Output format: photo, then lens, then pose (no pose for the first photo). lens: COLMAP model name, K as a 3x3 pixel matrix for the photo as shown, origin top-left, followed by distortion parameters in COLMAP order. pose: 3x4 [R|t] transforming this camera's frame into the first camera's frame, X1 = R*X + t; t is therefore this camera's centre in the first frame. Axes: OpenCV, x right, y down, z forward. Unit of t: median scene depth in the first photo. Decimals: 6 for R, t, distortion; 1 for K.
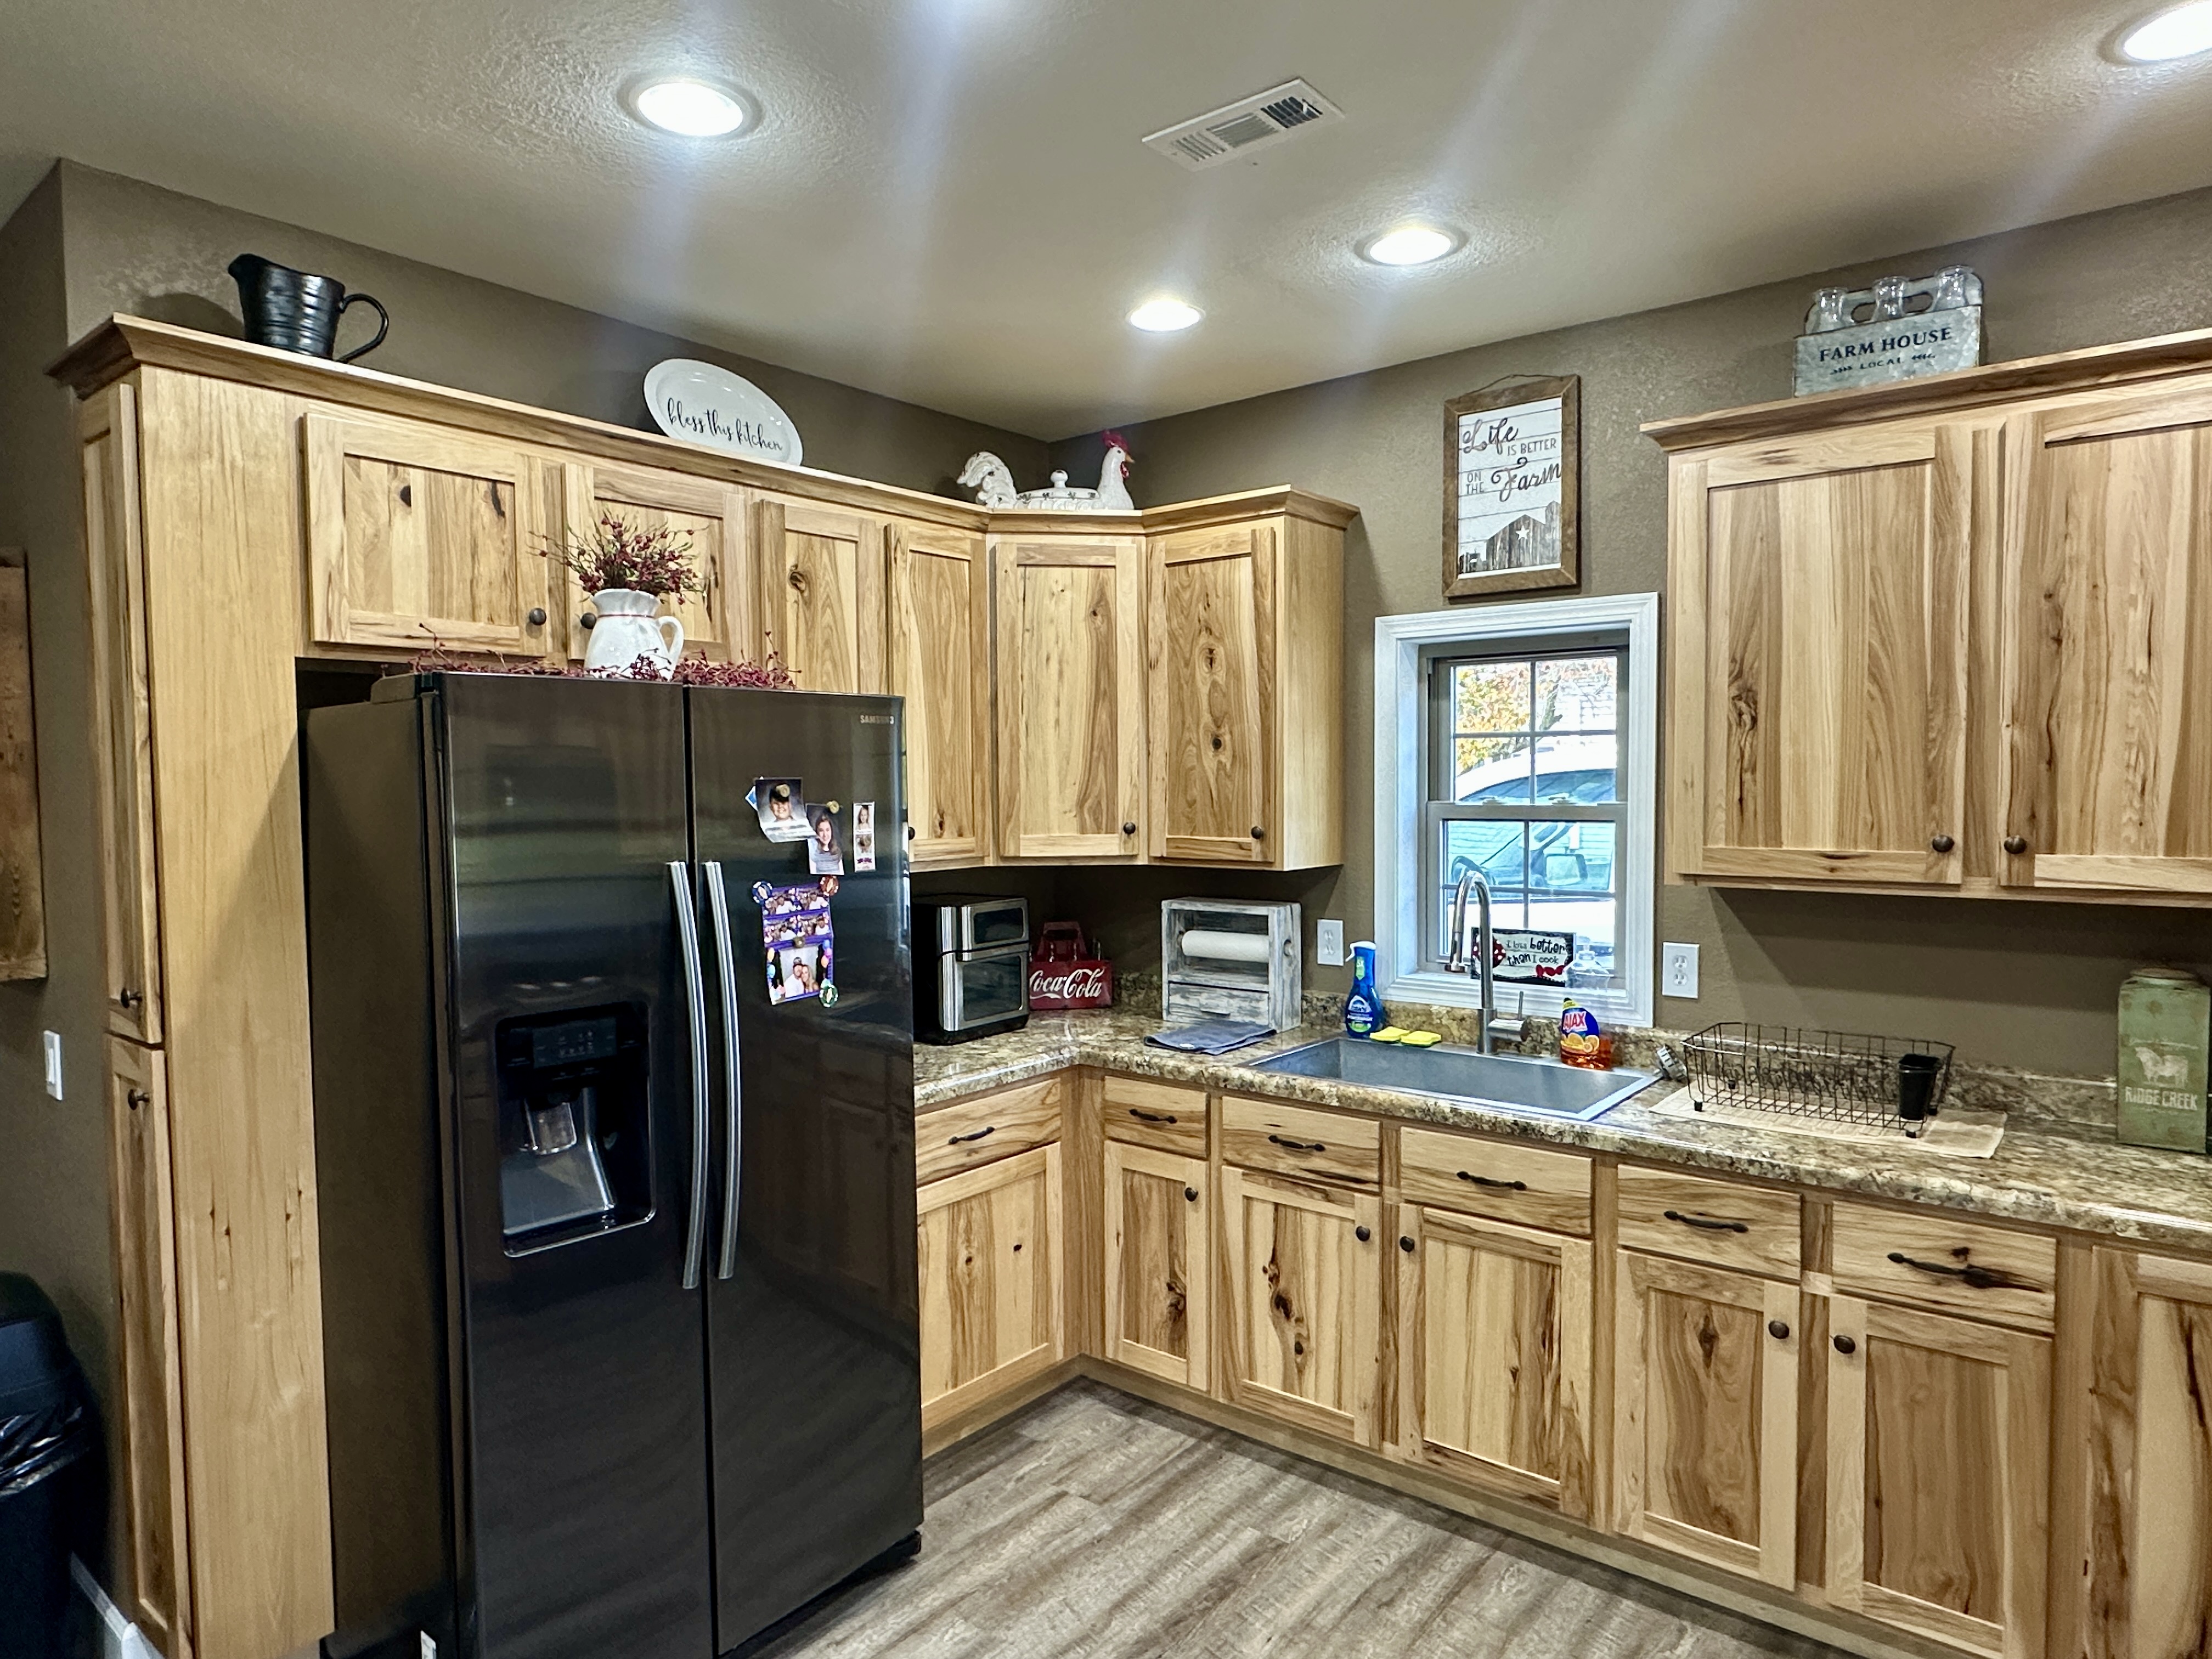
lens RADIAL K [[1328.8, 0, 1106.0], [0, 1328.8, 829.5], [0, 0, 1]] dist [-0.000099, -0.000651]
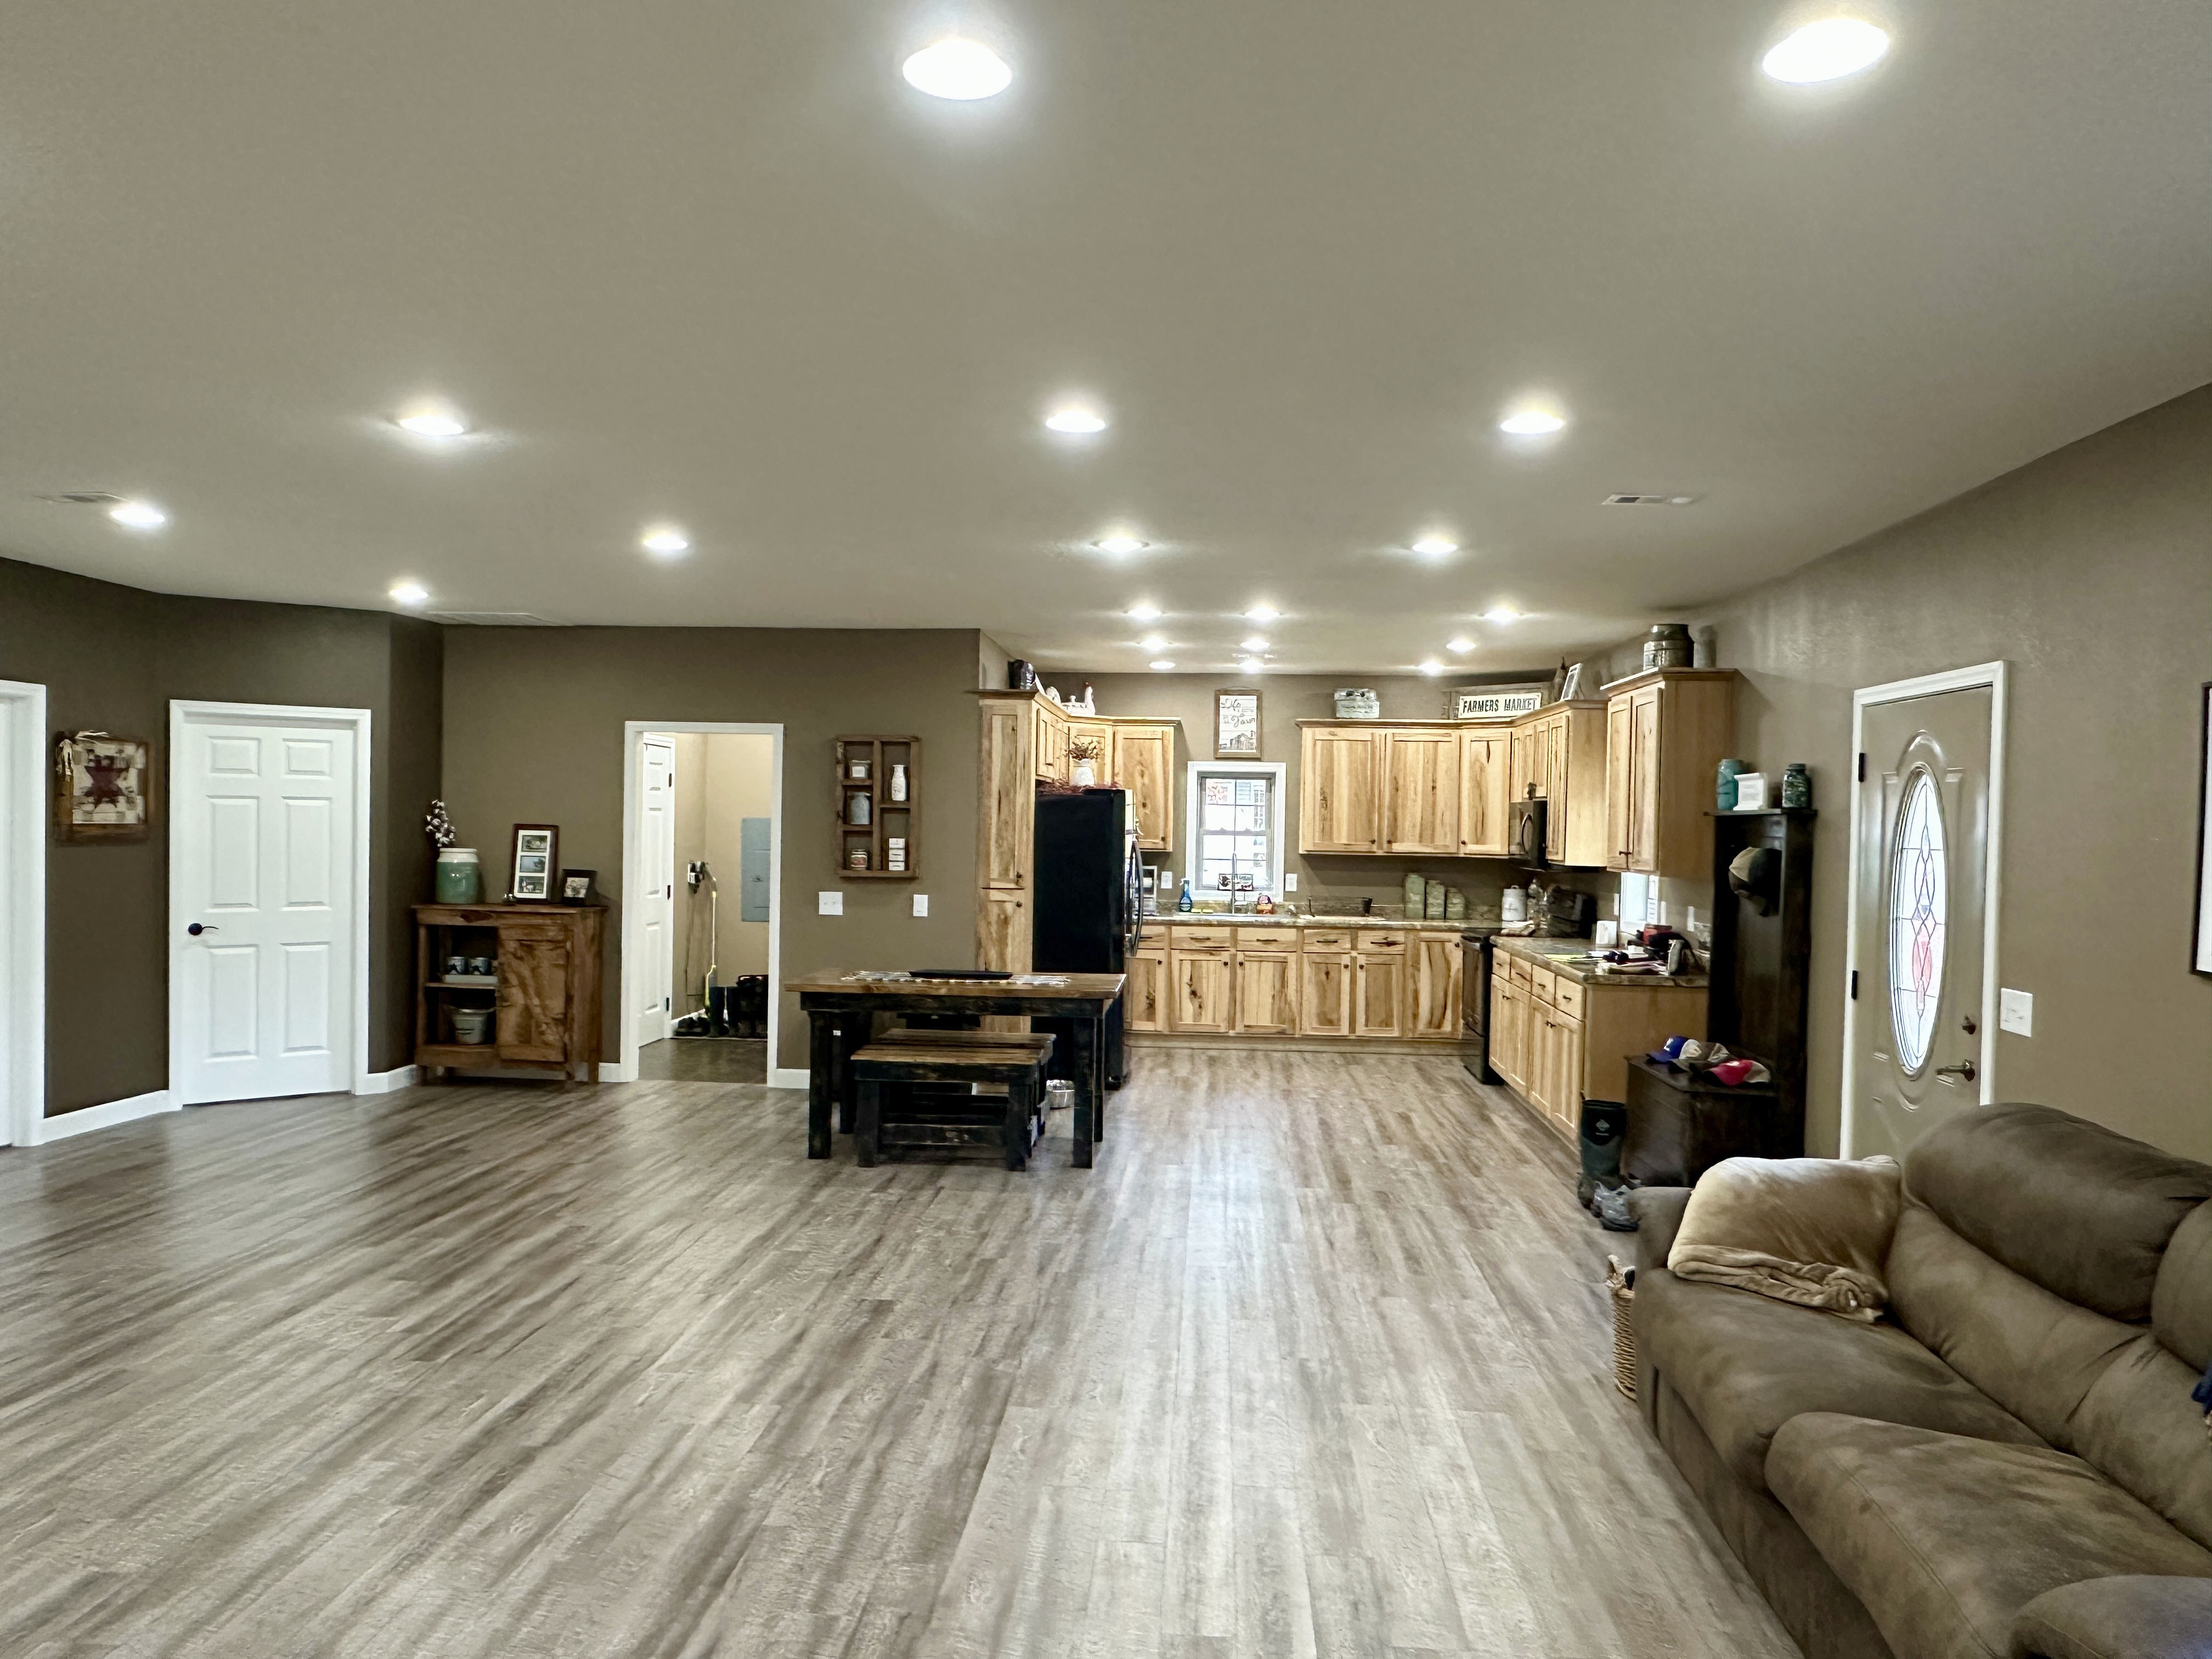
lens RADIAL K [[1520.6, 0, 1106.0], [0, 1520.6, 829.5], [0, 0, 1]] dist [-0.003182, 0.001727]
pose [[0.819015, 0.017581, 0.573502, -2.062536], [-0.001879, 0.999607, -0.027960, 0.083659], [-0.573769, 0.021822, 0.818727, -1.760566]]
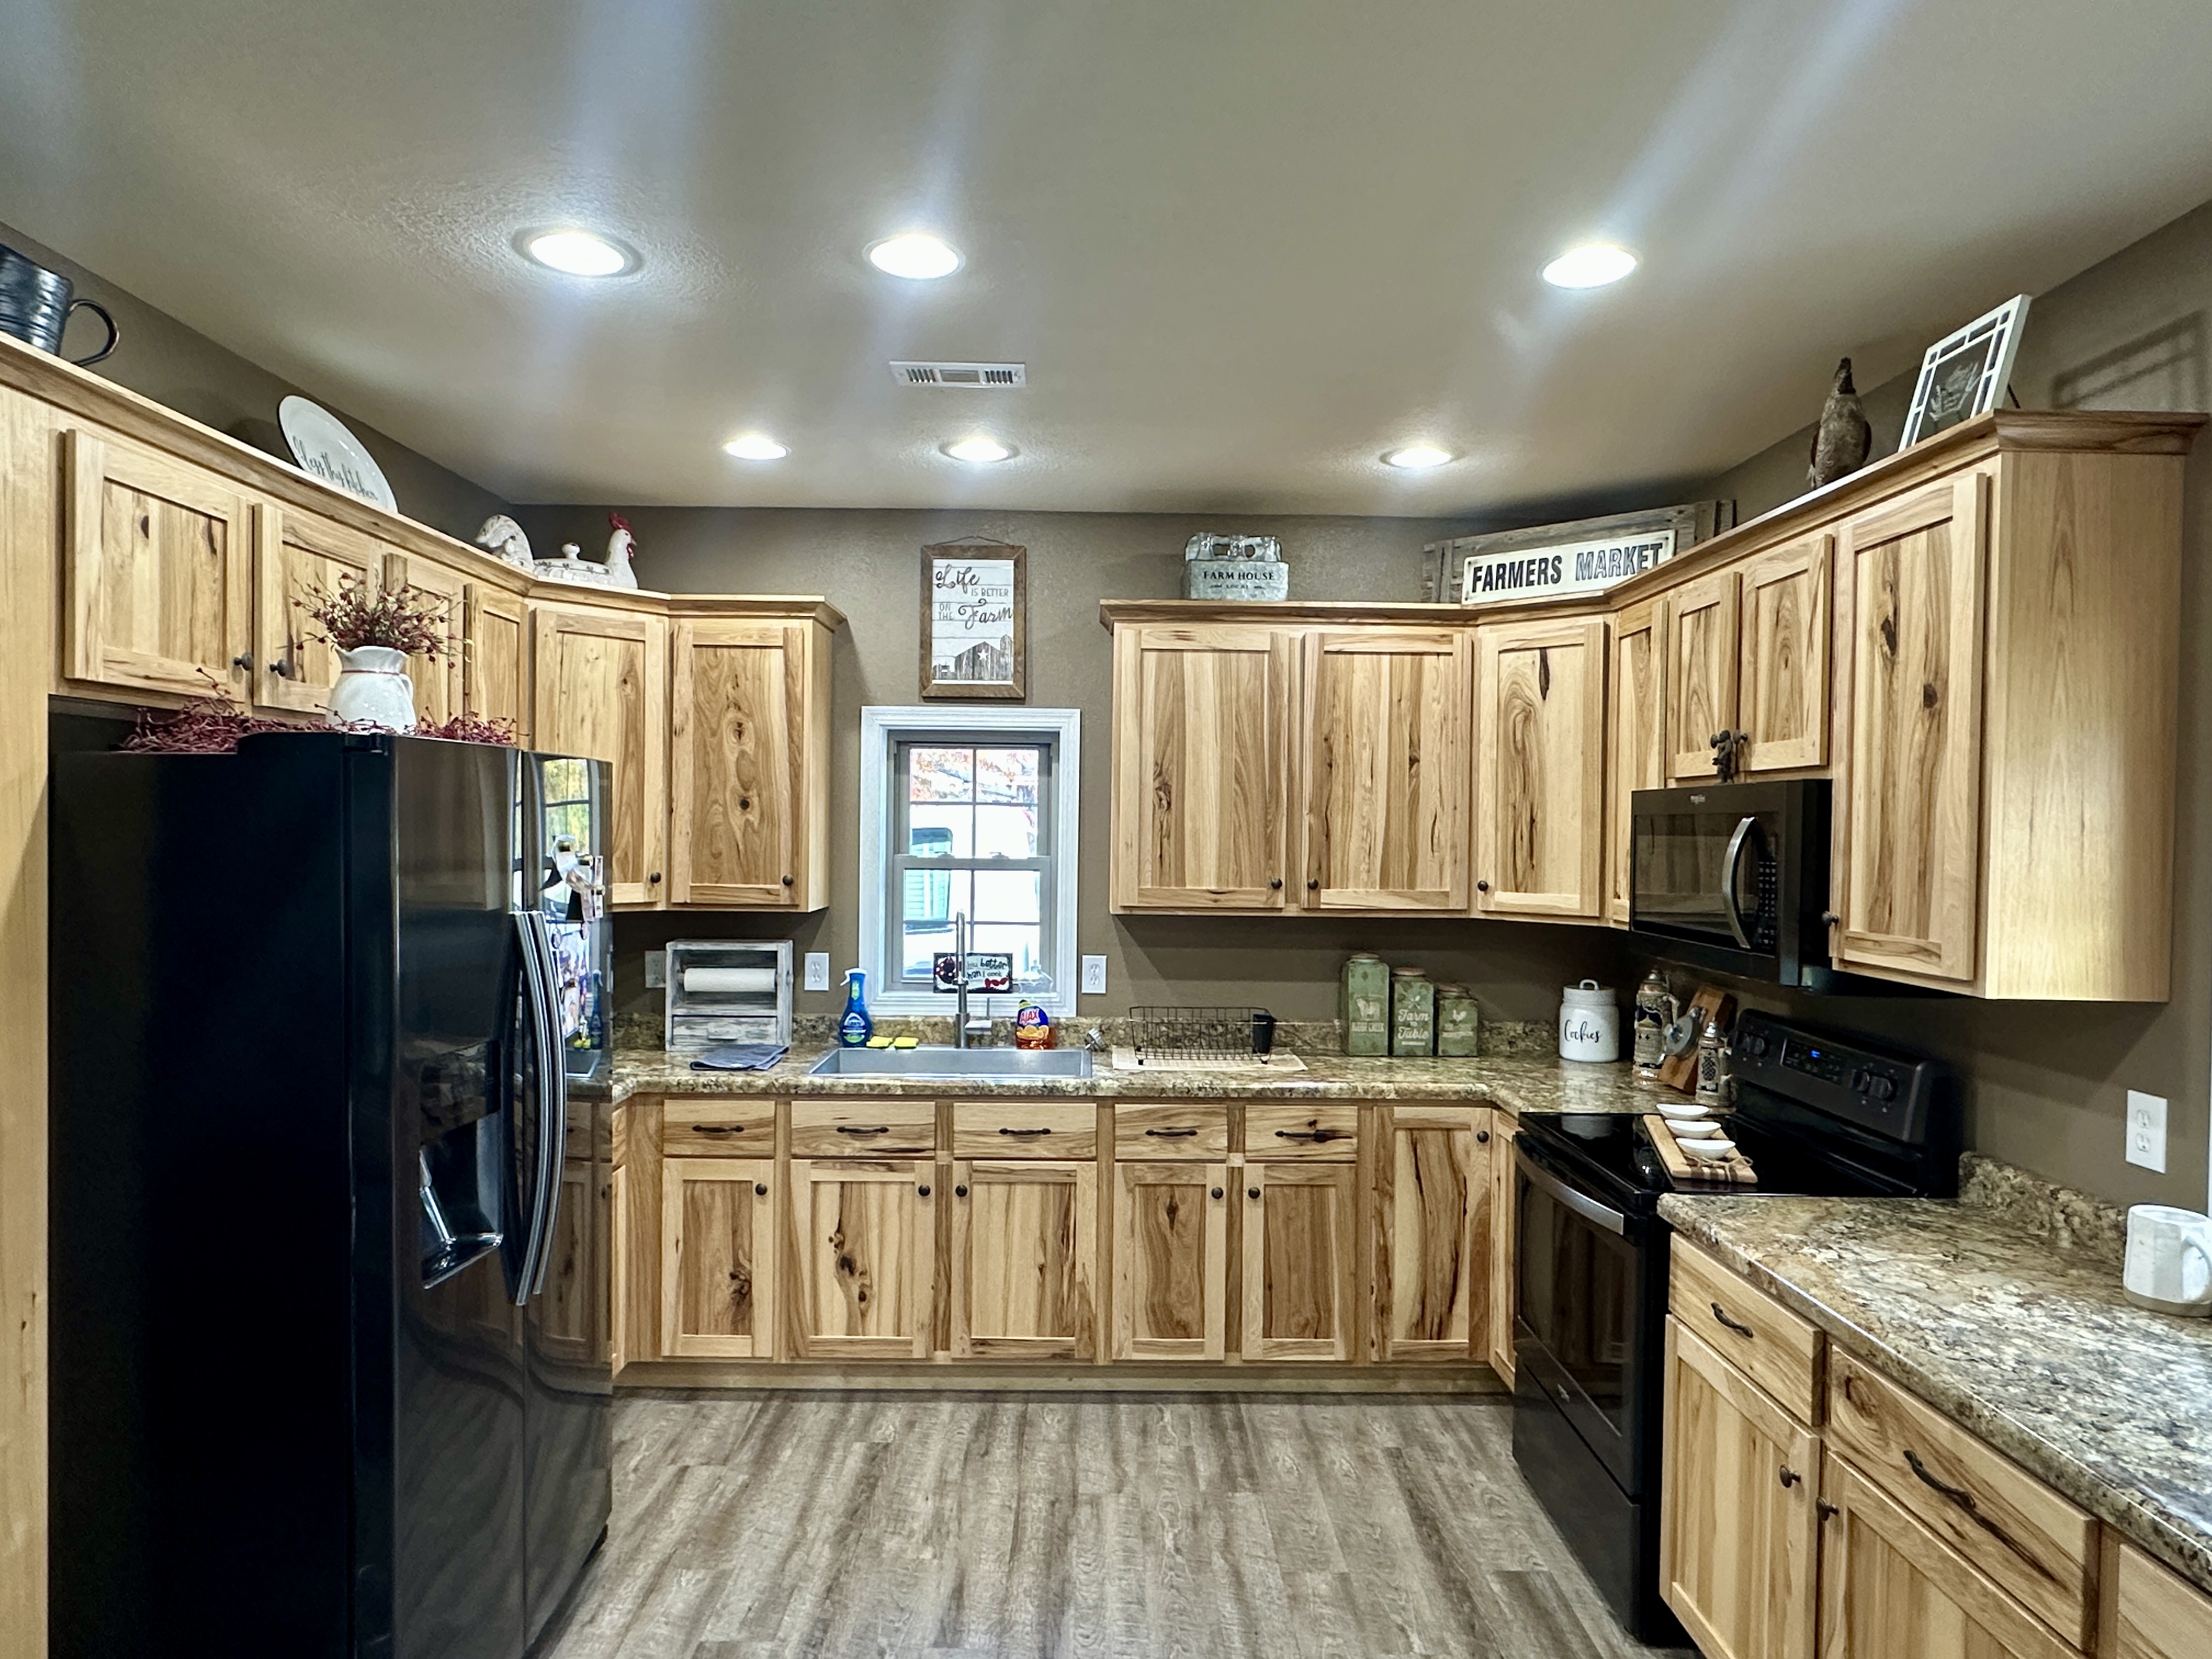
lens RADIAL K [[1328.8, 0, 1106.0], [0, 1328.8, 829.5], [0, 0, 1]] dist [-0.000099, -0.000651]
pose [[0.769292, 0.015926, 0.638699, -0.484185], [0.005979, 0.999466, -0.032123, -0.004002], [-0.638869, 0.028531, 0.768786, -0.112192]]
